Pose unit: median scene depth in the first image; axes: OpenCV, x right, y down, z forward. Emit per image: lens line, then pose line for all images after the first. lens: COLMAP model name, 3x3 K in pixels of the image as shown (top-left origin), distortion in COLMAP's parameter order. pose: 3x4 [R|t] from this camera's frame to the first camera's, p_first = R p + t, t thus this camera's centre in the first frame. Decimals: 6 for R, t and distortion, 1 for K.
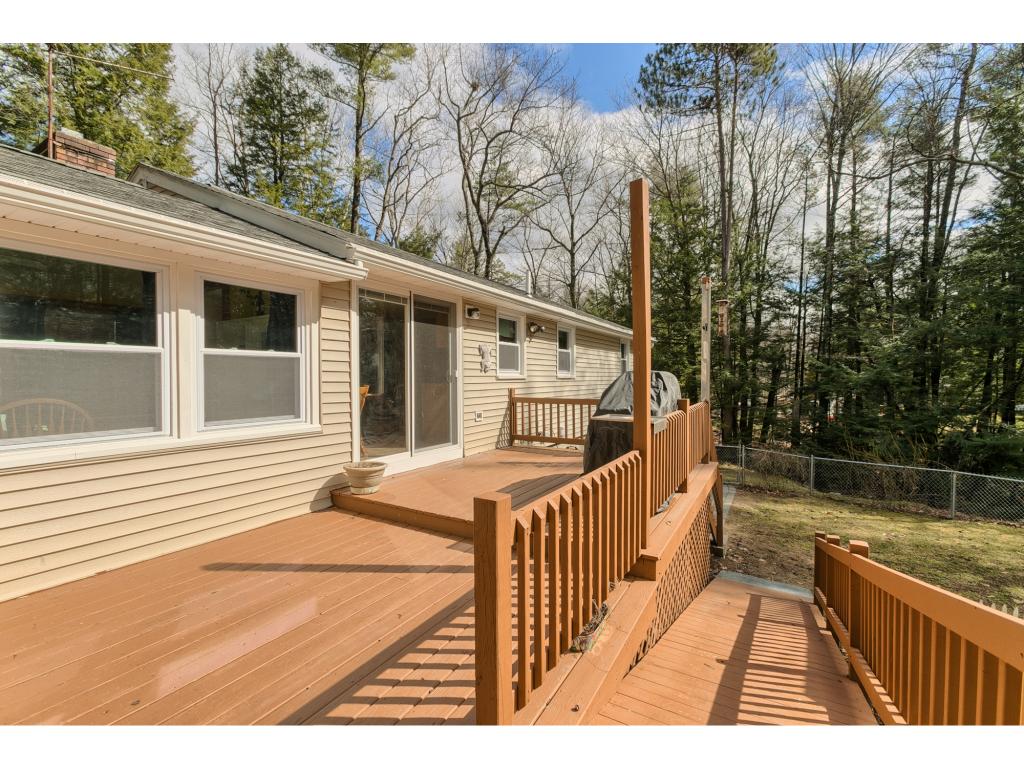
lens RADIAL K [[456.5, 0, 507.8], [0, 456.5, 384.6], [0, 0, 1]] dist [-0.021188, 0.013988]
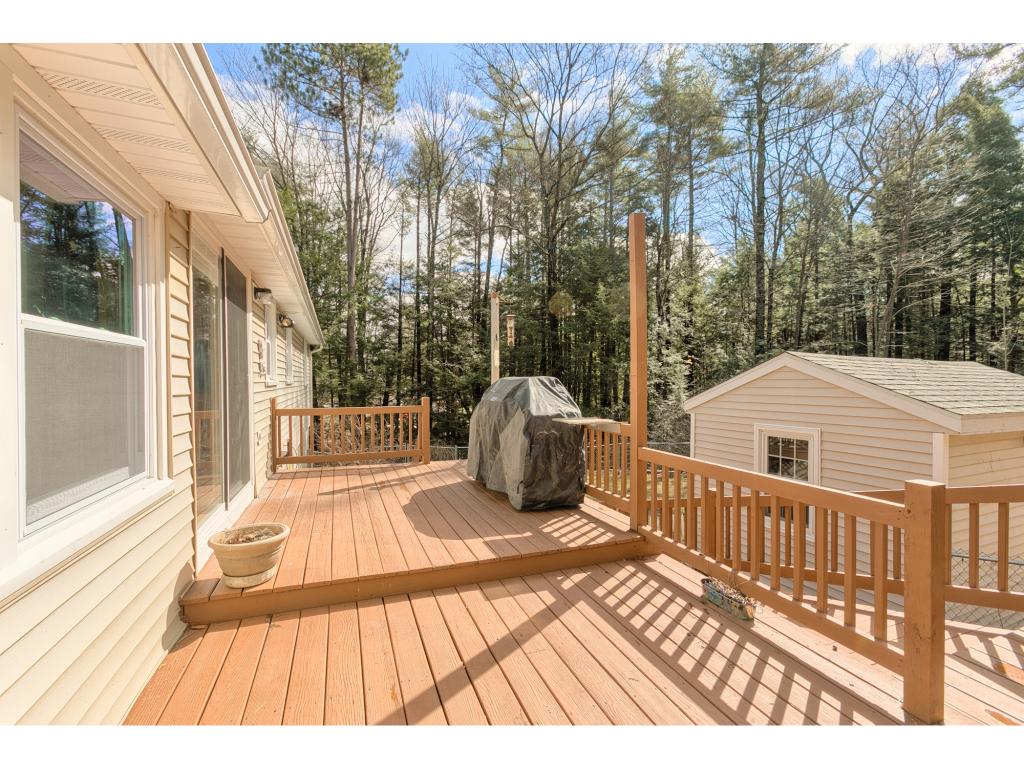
lens RADIAL K [[456.5, 0, 507.8], [0, 456.5, 384.6], [0, 0, 1]] dist [-0.021188, 0.013988]
pose [[0.615826, -0.010026, 0.787819, -0.350181], [0.016462, 0.999864, -0.000144, -0.007905], [-0.787710, 0.013058, 0.615907, 0.228011]]
